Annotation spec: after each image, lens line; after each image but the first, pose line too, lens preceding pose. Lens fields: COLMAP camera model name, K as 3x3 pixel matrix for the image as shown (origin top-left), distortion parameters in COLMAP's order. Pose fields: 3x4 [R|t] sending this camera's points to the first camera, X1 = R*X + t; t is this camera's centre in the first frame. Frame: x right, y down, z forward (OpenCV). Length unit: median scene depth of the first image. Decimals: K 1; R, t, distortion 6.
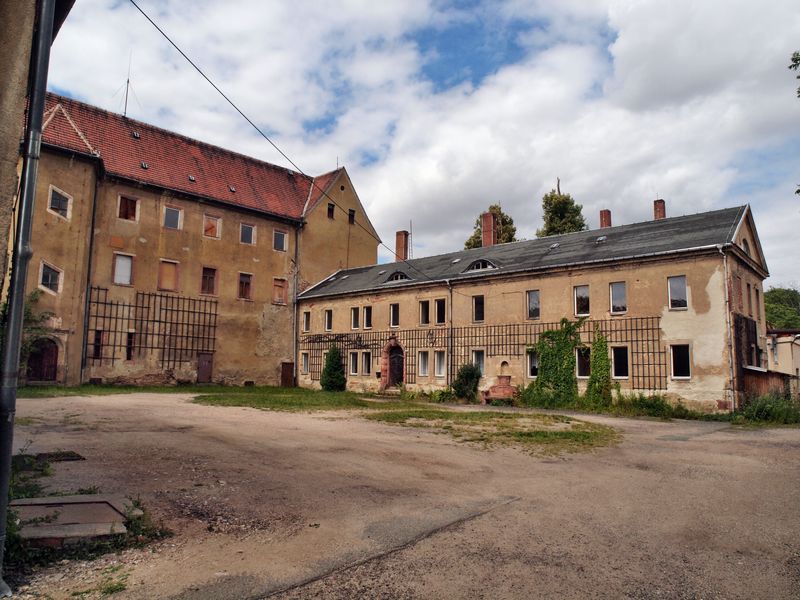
lens RADIAL K [[562.9, 0, 400.0], [0, 562.9, 300.0], [0, 0, 1]] dist [-0.124880, 0.104686]
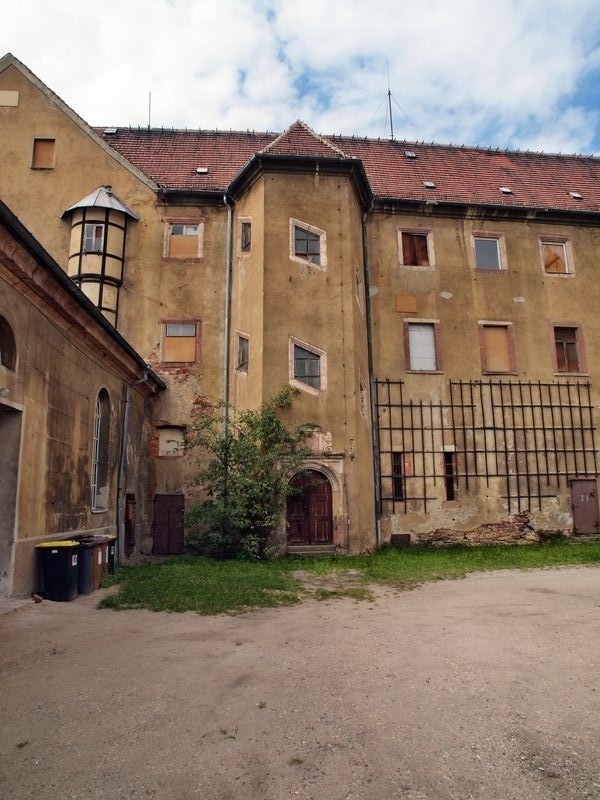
lens RADIAL K [[562.9, 0, 300.0], [0, 562.9, 400.0], [0, 0, 1]] dist [-0.124880, 0.104686]
pose [[0.757557, -0.143104, -0.636889, -0.227533], [0.107743, 0.989704, -0.094221, 0.043564], [0.643815, 0.002758, 0.765176, 0.451607]]
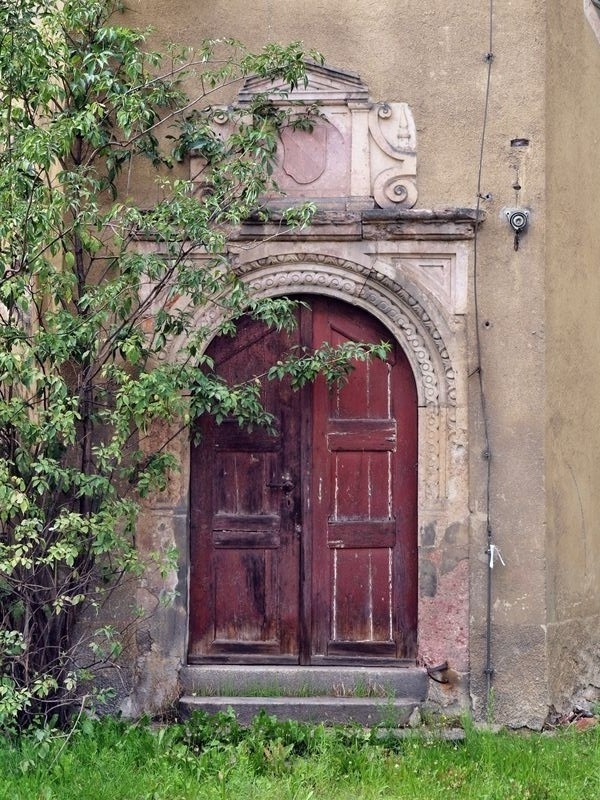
lens RADIAL K [[1723.7, 0, 300.0], [0, 1723.7, 400.0], [0, 0, 1]] dist [0.015404, 0.037191]
pose [[0.620886, -0.035974, -0.783075, -0.307267], [0.109619, 0.993116, 0.041291, 0.064544], [0.776199, -0.111477, 0.620555, 0.644303]]
